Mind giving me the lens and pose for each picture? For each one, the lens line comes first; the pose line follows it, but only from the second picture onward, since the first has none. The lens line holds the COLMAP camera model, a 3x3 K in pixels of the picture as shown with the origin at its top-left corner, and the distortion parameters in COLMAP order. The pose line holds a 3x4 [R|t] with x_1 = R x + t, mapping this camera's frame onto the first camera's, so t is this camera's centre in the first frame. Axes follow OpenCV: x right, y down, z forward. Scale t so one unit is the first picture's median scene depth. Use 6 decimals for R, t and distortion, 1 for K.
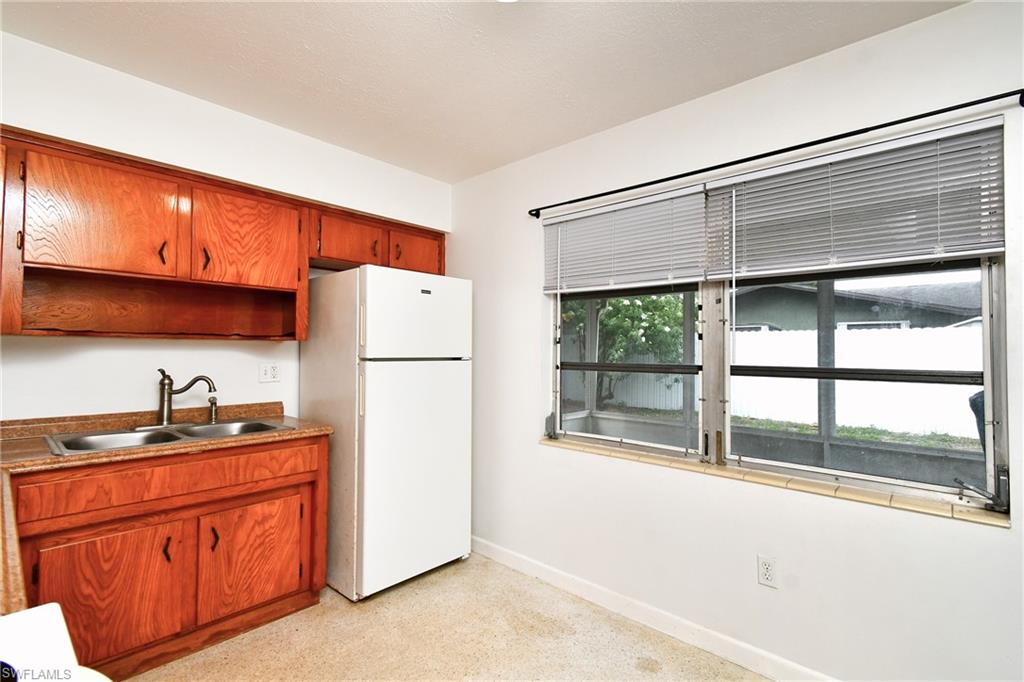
lens RADIAL K [[470.5, 0, 512.0], [0, 470.5, 341.0], [0, 0, 1]] dist [-0.002518, -0.000459]
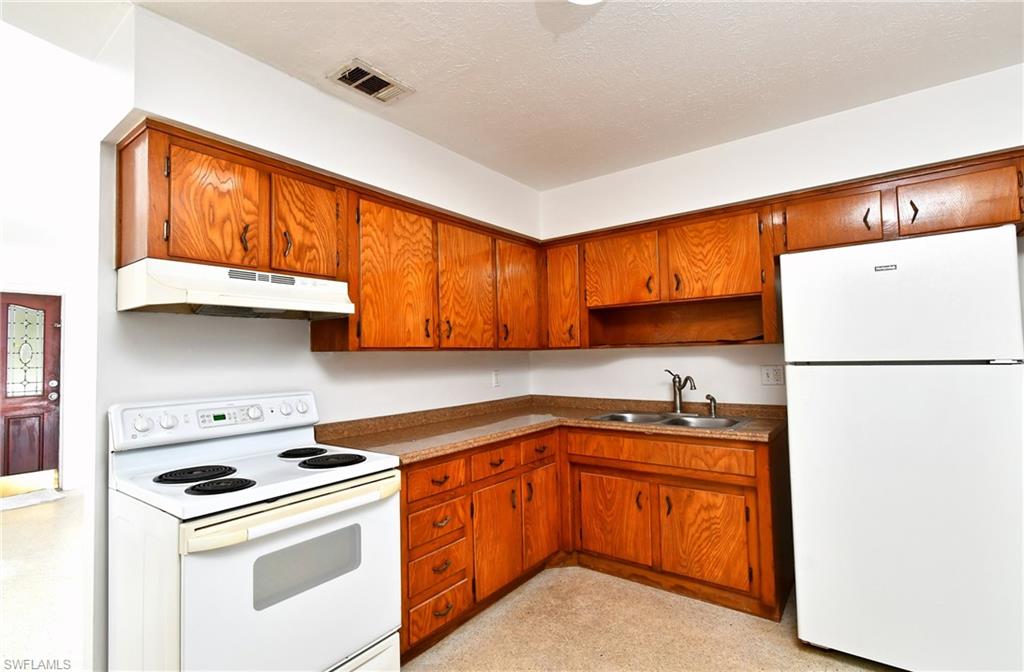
lens RADIAL K [[486.5, 0, 512.0], [0, 486.5, 336.0], [0, 0, 1]] dist [0.000822, 0.000216]
pose [[0.089780, -0.050240, -0.994694, 0.586100], [0.044886, 0.997916, -0.046351, 0.008175], [0.994950, -0.040486, 0.091848, 0.438960]]
